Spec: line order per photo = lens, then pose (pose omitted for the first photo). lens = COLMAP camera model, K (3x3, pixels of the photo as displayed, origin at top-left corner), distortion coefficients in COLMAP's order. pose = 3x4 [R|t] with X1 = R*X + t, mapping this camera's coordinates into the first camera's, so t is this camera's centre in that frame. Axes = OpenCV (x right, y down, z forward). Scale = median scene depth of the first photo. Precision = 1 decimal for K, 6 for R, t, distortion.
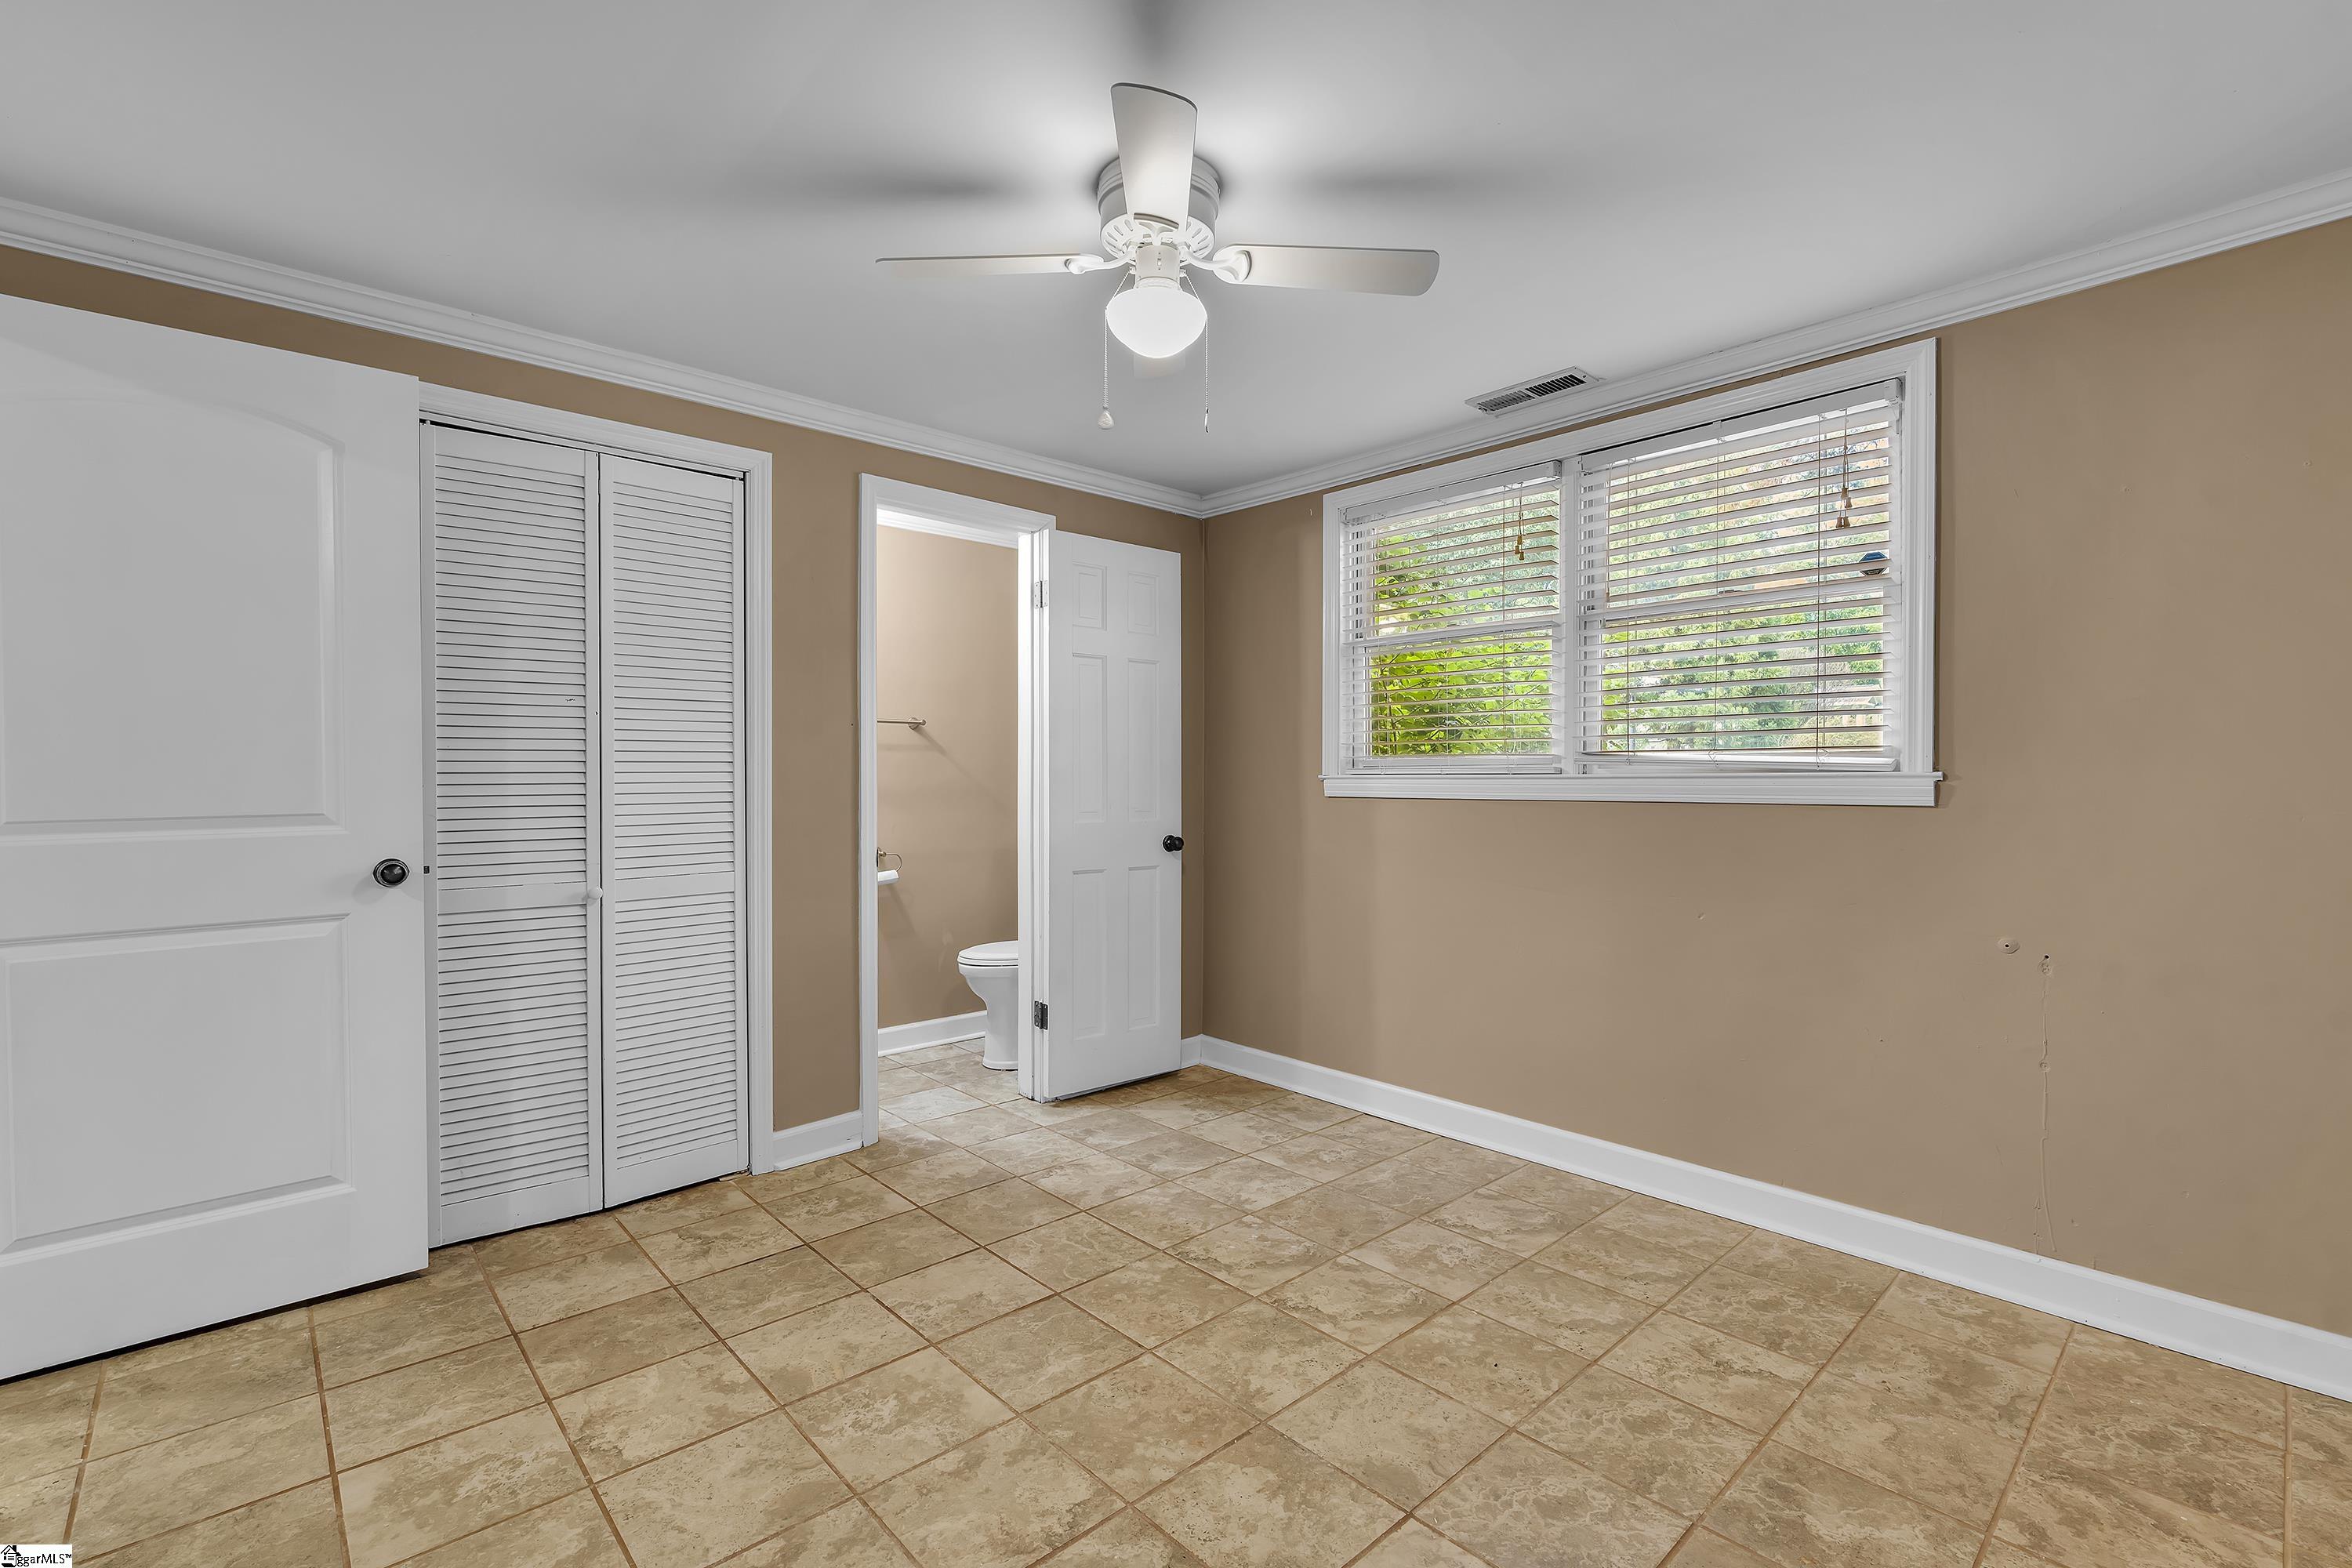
lens RADIAL K [[1048.4, 0, 1175.4], [0, 1048.4, 785.3], [0, 0, 1]] dist [0.002547, -0.000250]
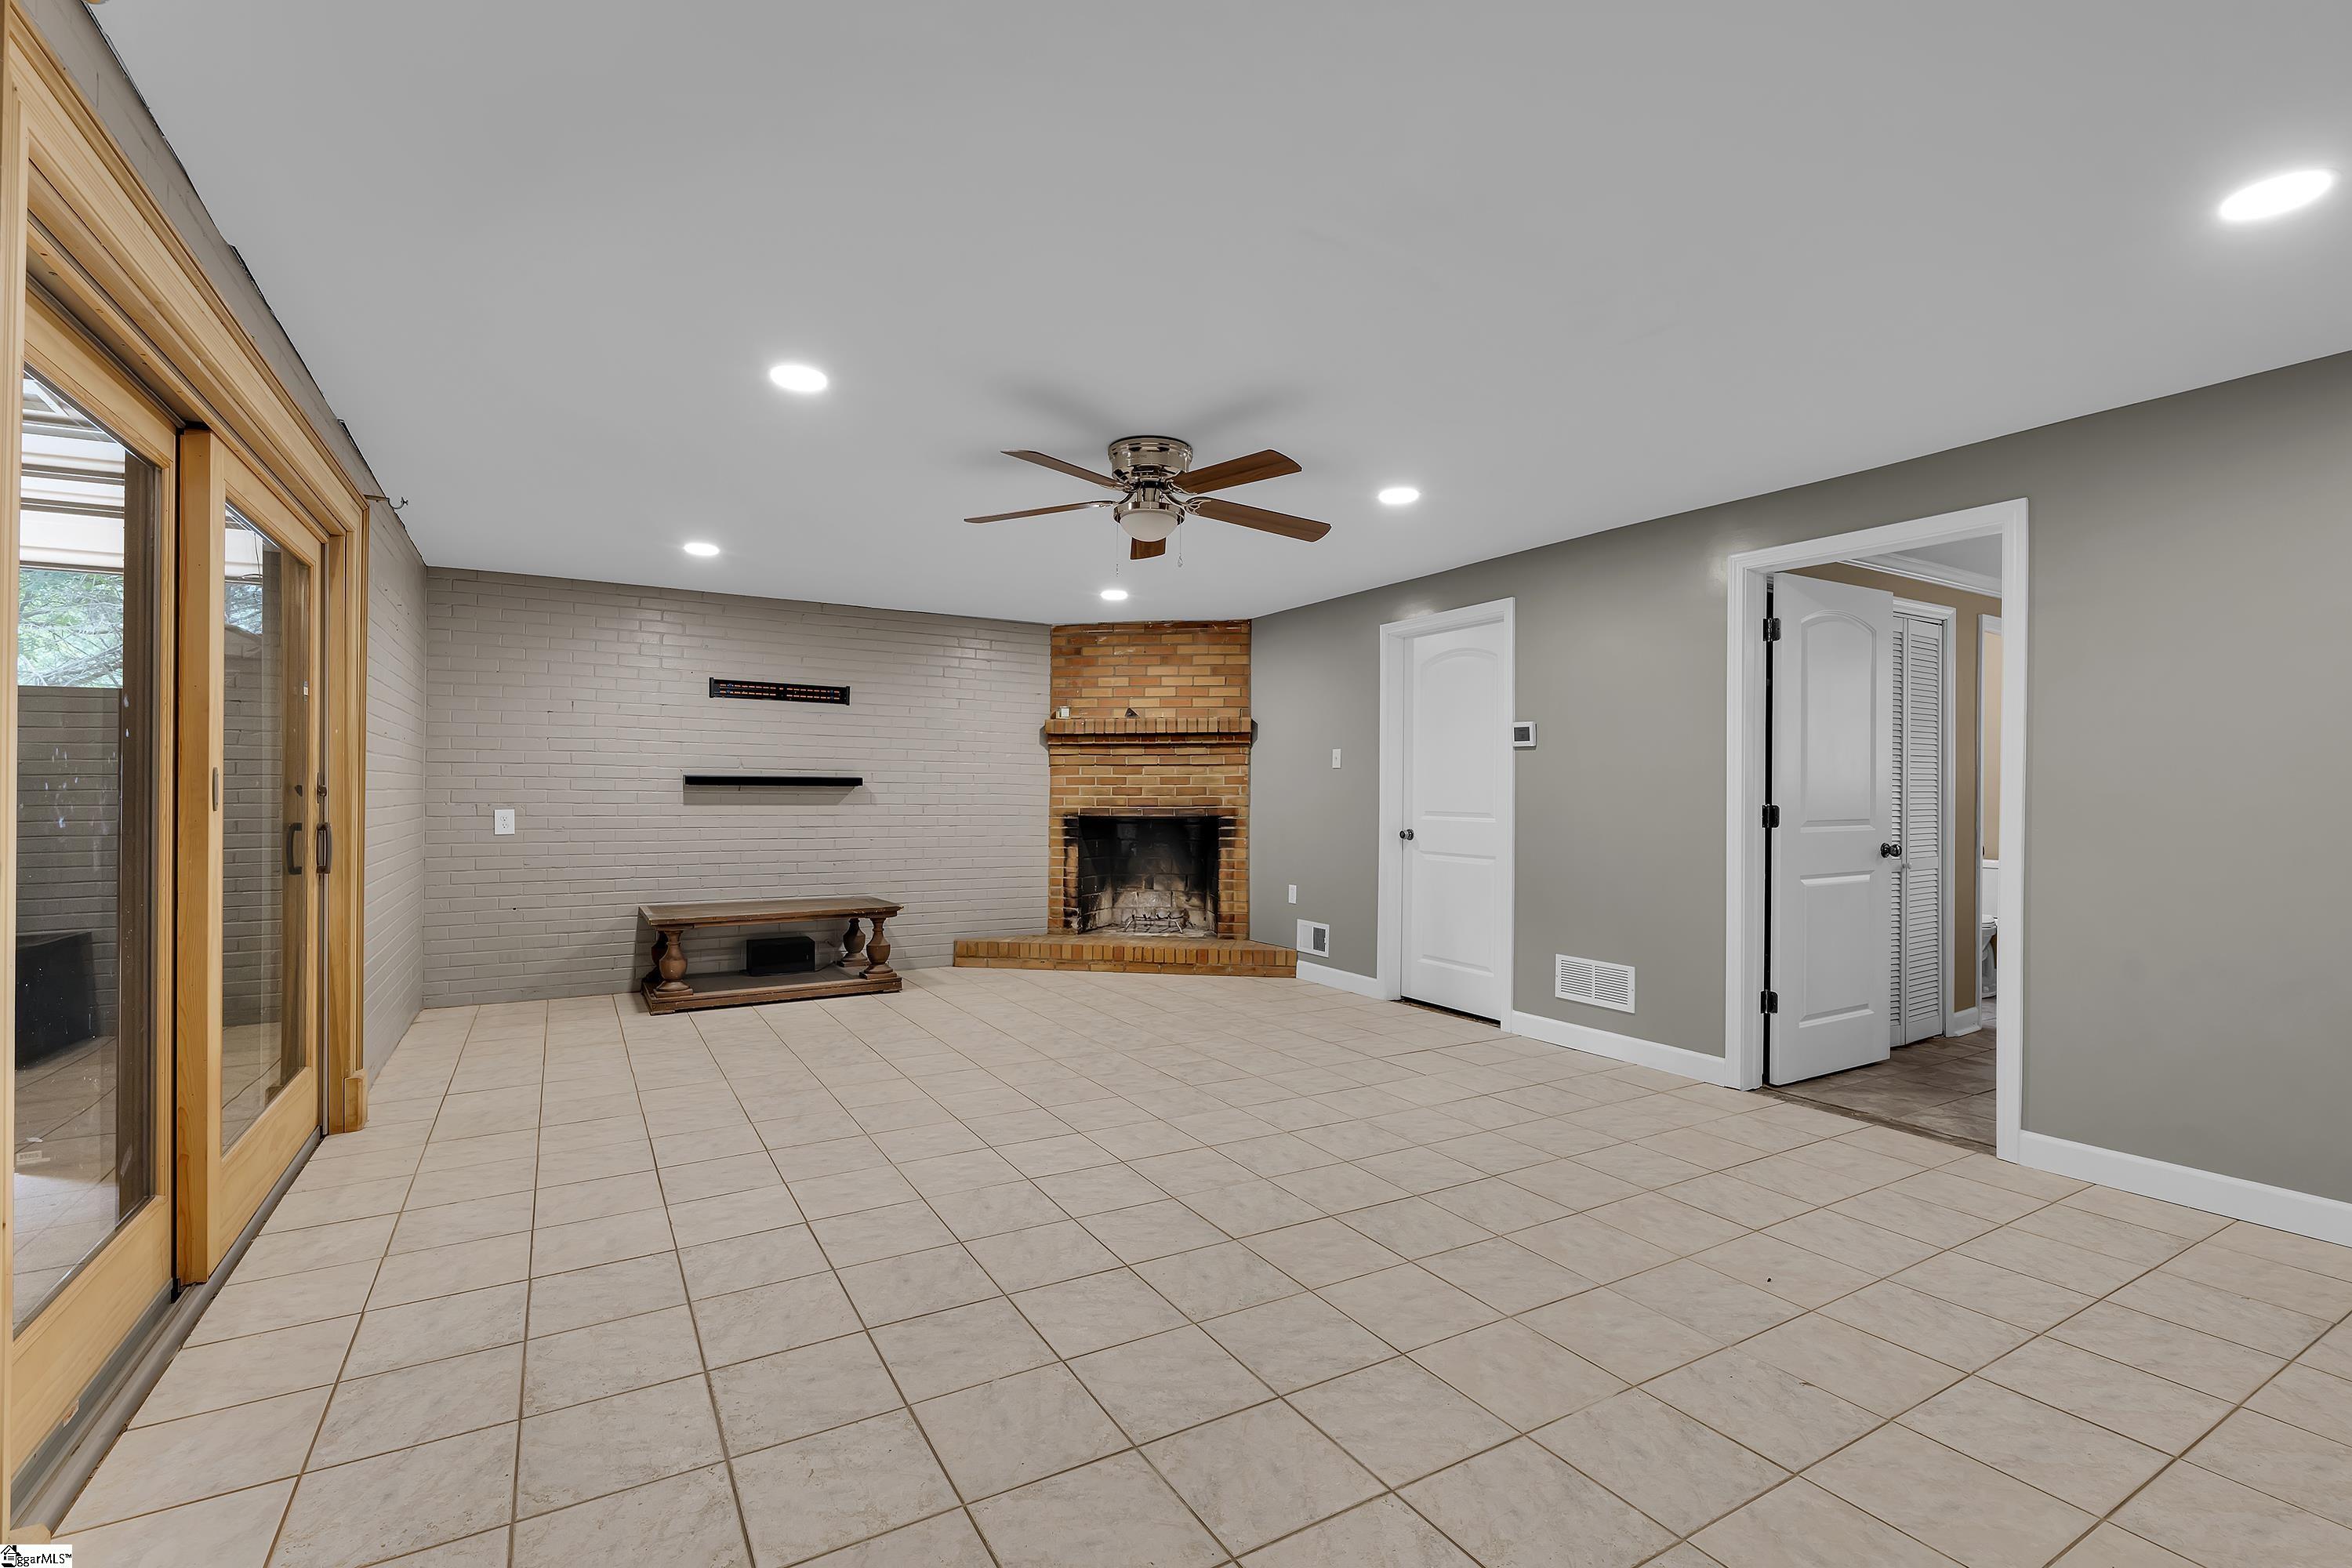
lens RADIAL K [[1048.4, 0, 1178.1], [0, 1048.4, 783.6], [0, 0, 1]] dist [0.002547, -0.000250]
pose [[0.979561, 0.002953, -0.201126, -1.273376], [-0.006054, 0.999872, -0.014808, -0.002233], [0.201057, 0.015723, 0.979453, -0.900864]]
